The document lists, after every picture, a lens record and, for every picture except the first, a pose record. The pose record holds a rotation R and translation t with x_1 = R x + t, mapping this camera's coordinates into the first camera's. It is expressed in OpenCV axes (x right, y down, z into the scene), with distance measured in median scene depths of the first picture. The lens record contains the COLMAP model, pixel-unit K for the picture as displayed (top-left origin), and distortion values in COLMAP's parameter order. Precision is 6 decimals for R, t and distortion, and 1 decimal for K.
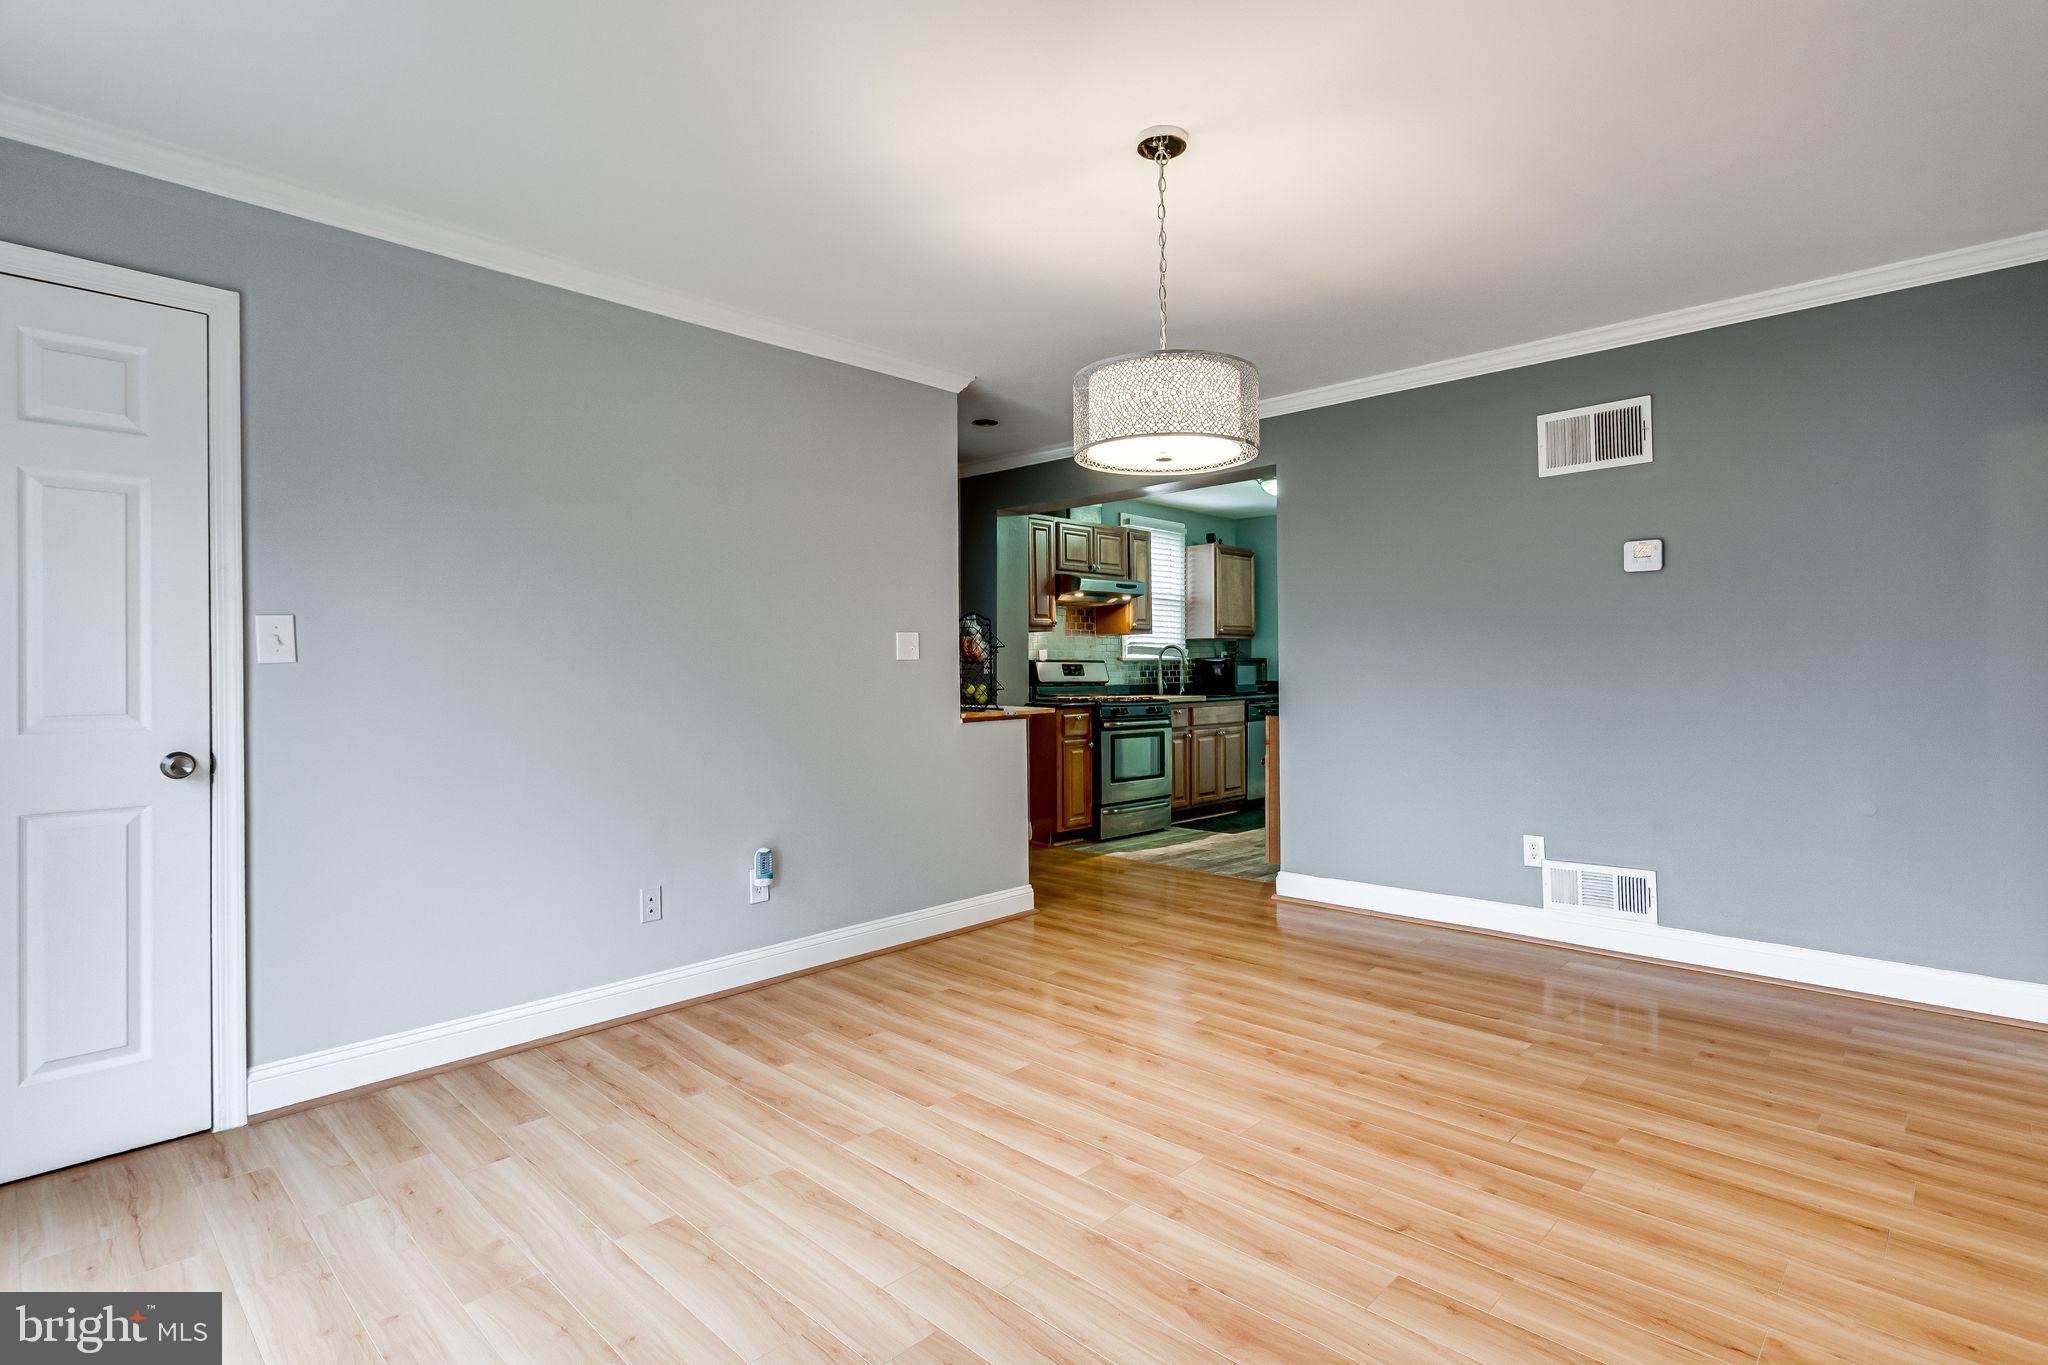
lens RADIAL K [[989.3, 0, 1043.4], [0, 989.3, 665.9], [0, 0, 1]] dist [-0.001824, 0.006416]
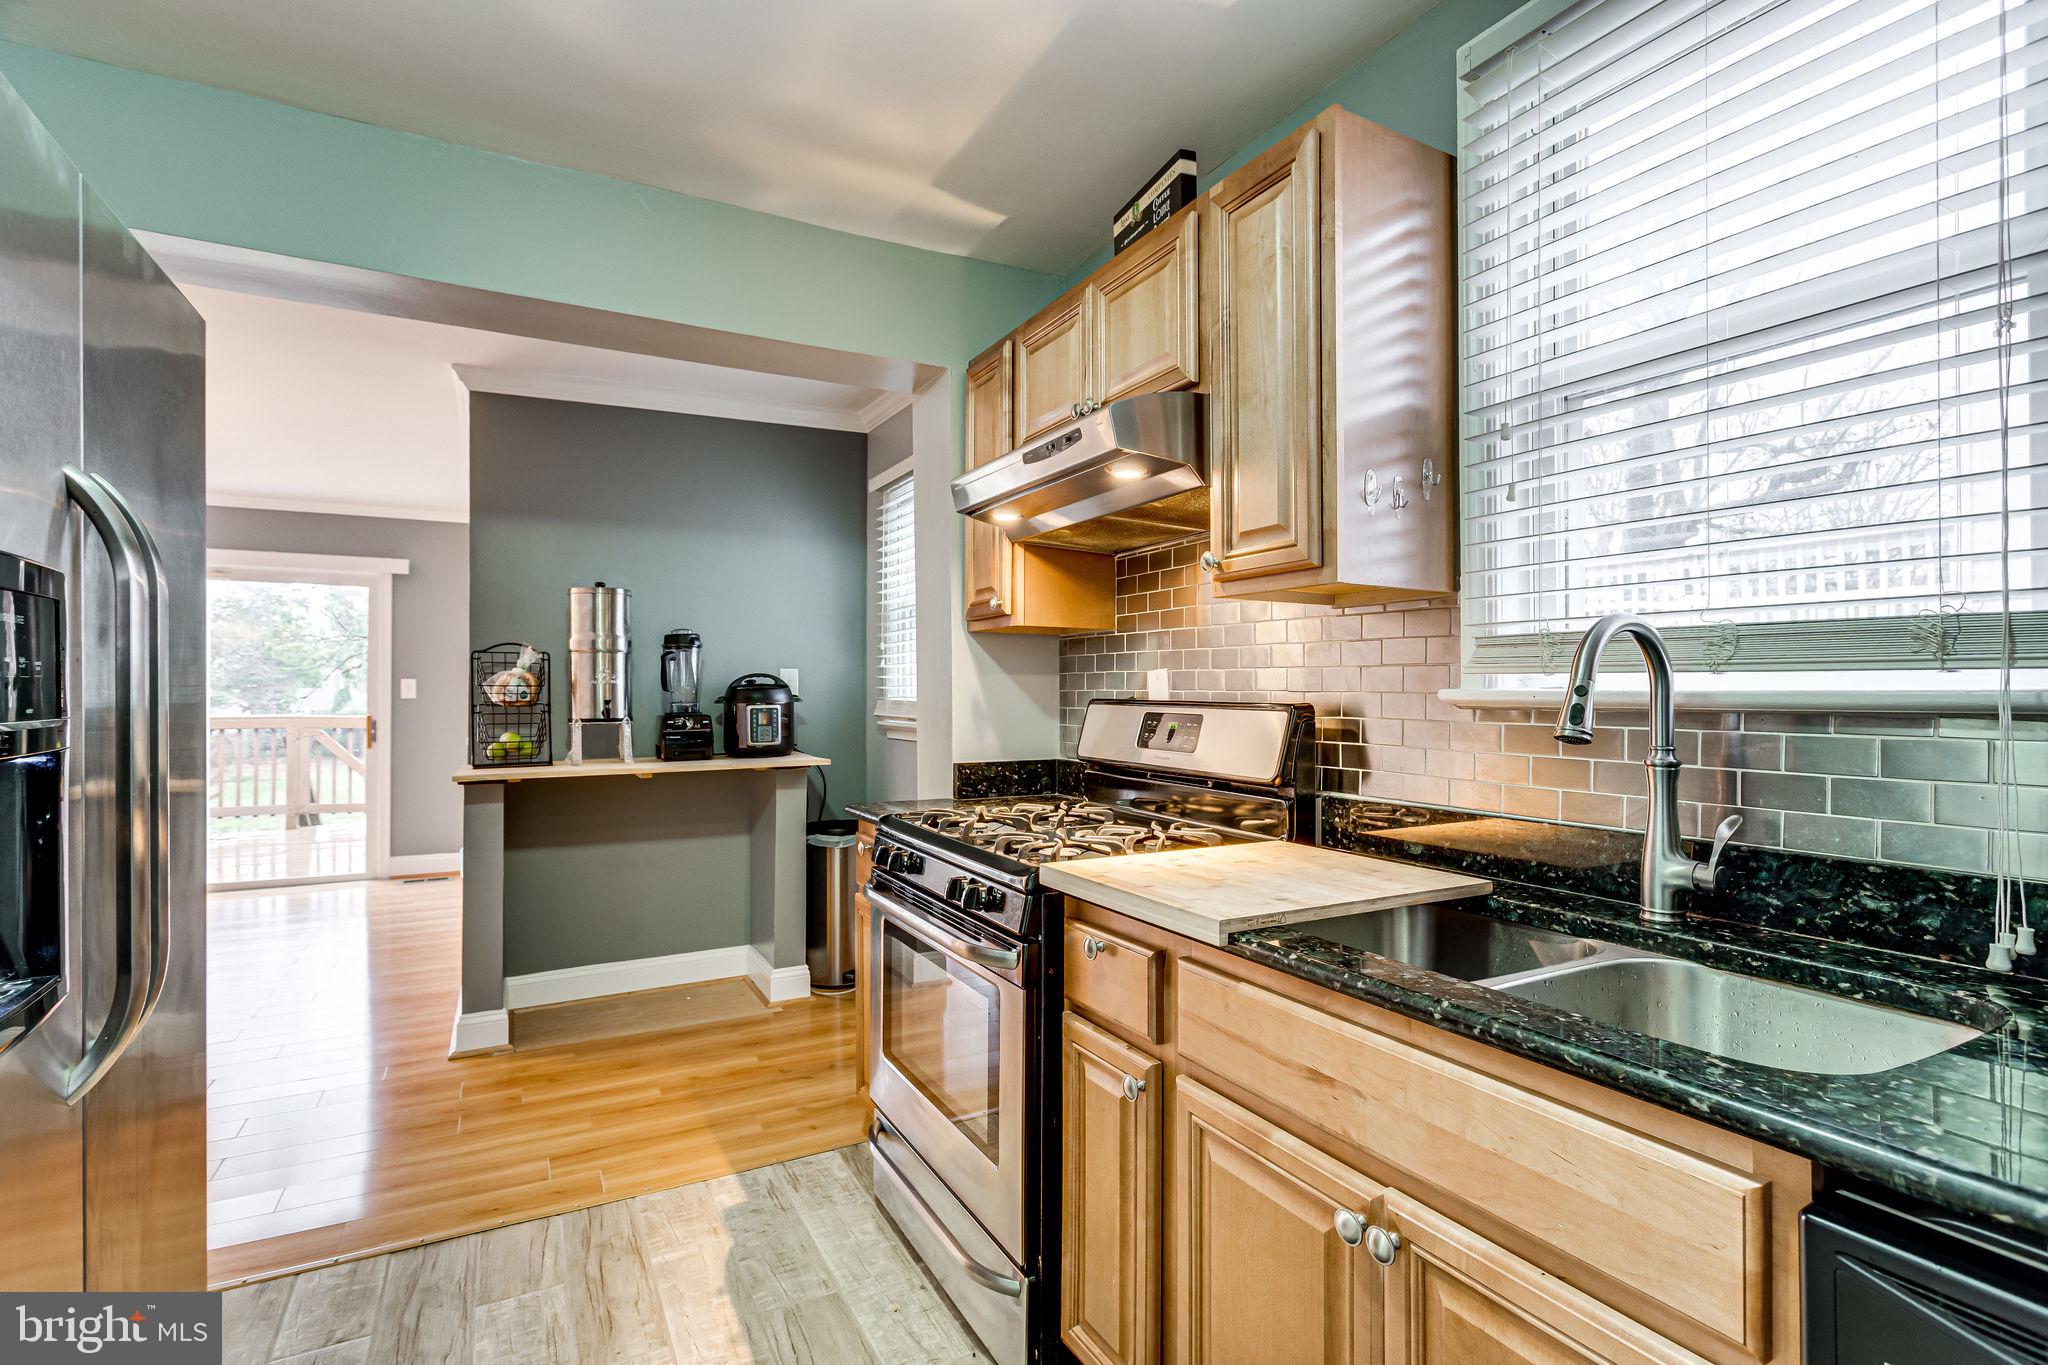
lens RADIAL K [[989.3, 0, 1039.9], [0, 989.3, 685.7], [0, 0, 1]] dist [-0.001824, 0.006416]
pose [[-0.313149, 0.001694, -0.949702, 0.856010], [0.004229, 0.999991, 0.000389, -0.026433], [0.949695, -0.003895, -0.313153, 2.598752]]
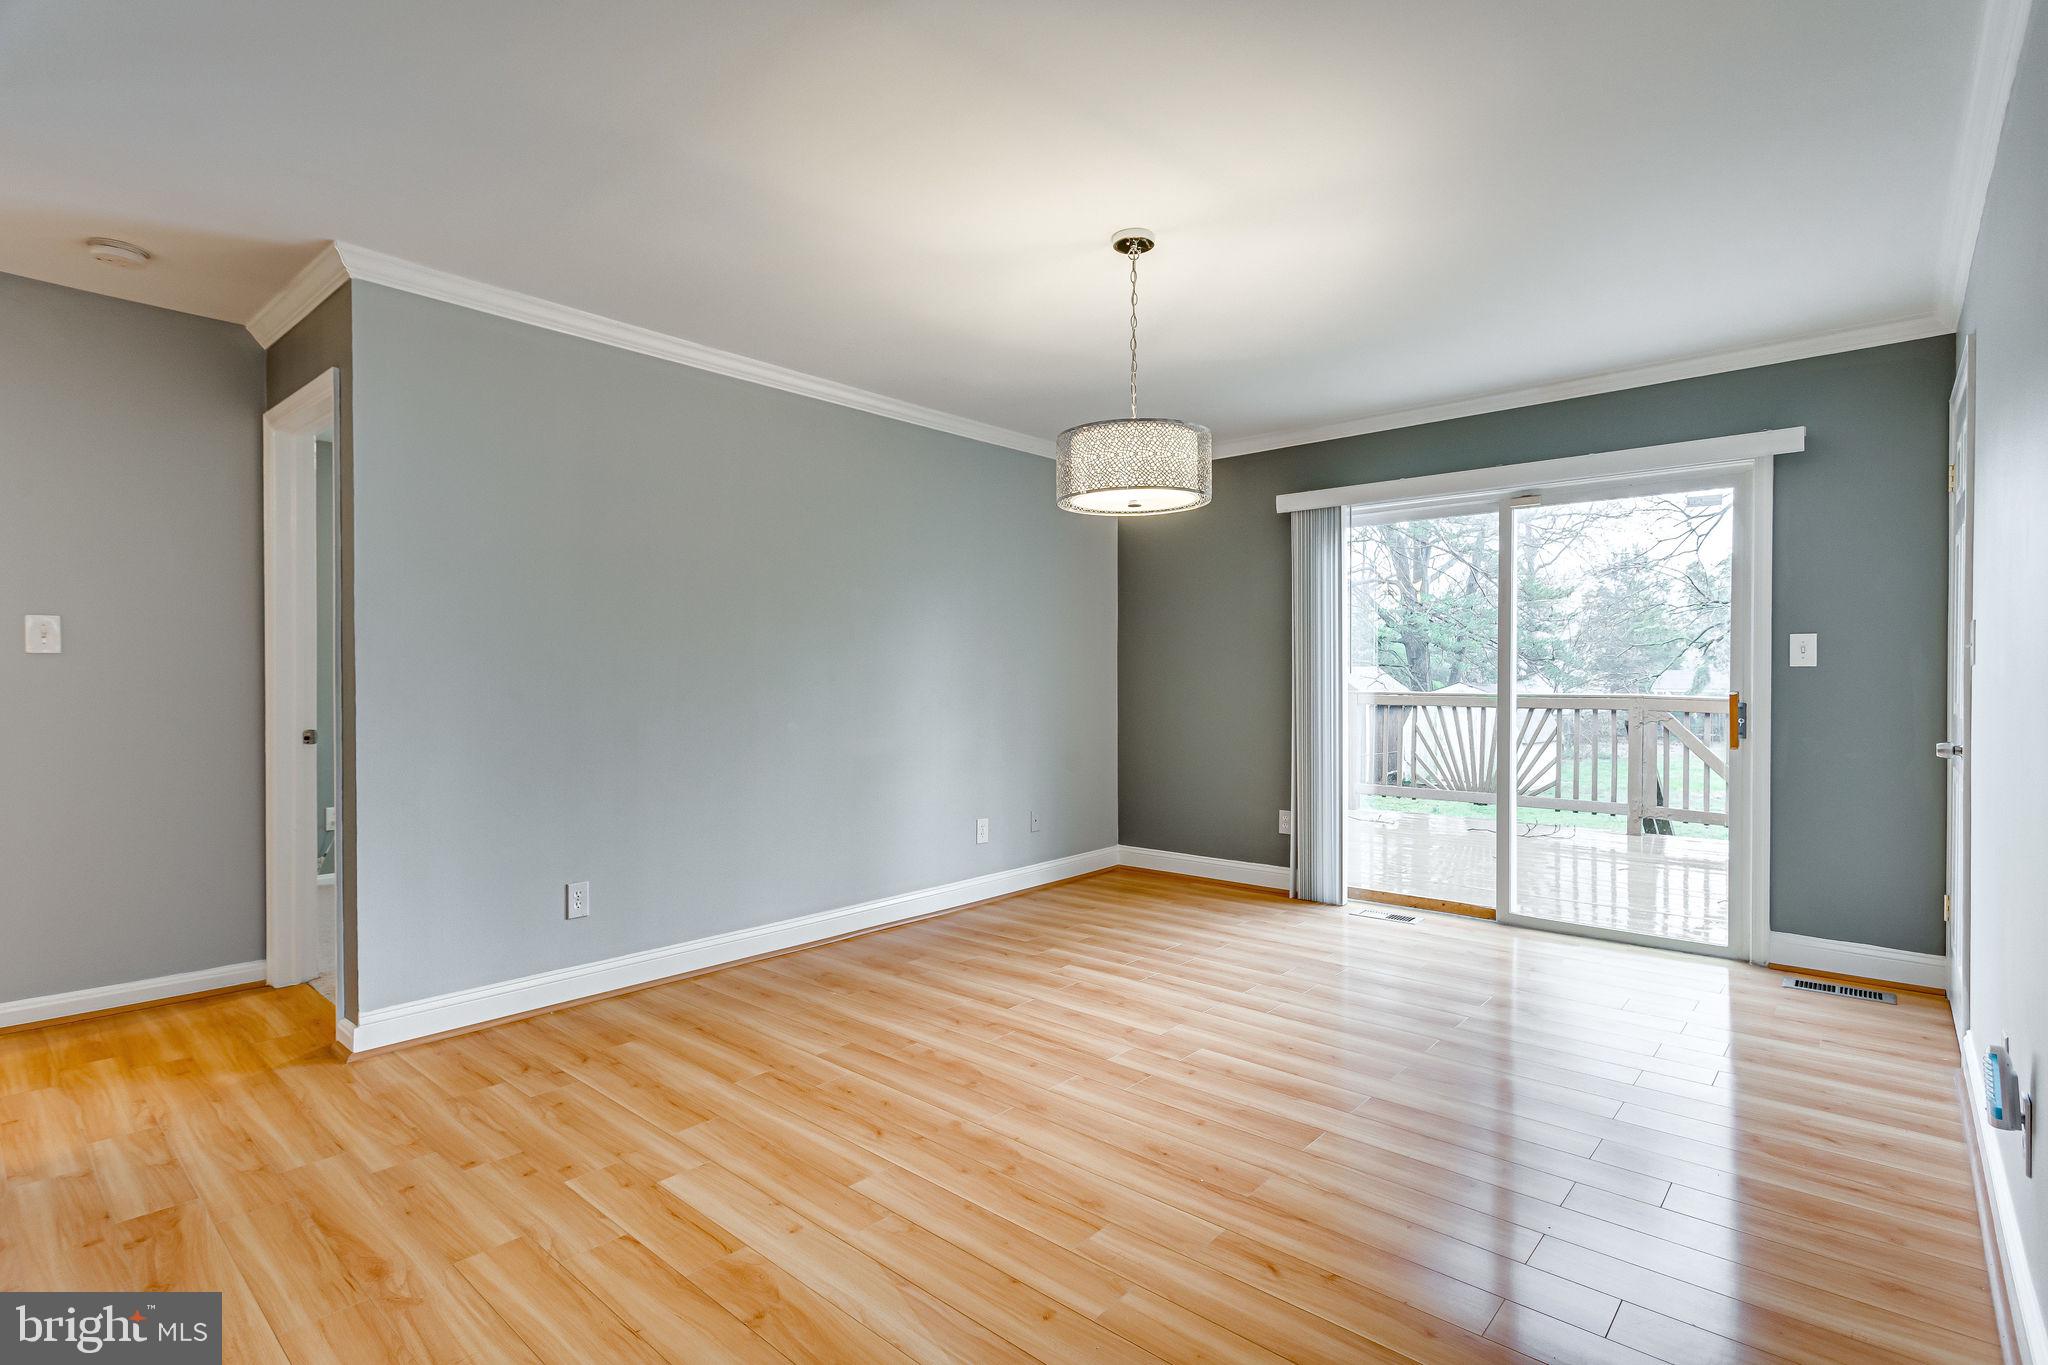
lens RADIAL K [[989.3, 0, 1037.4], [0, 989.3, 684.3], [0, 0, 1]] dist [-0.001824, 0.006416]
pose [[-0.998909, 0.009326, -0.045759, 0.243937], [0.009015, 0.999935, 0.006996, 0.002910], [0.045821, 0.006576, -0.998928, 1.798253]]
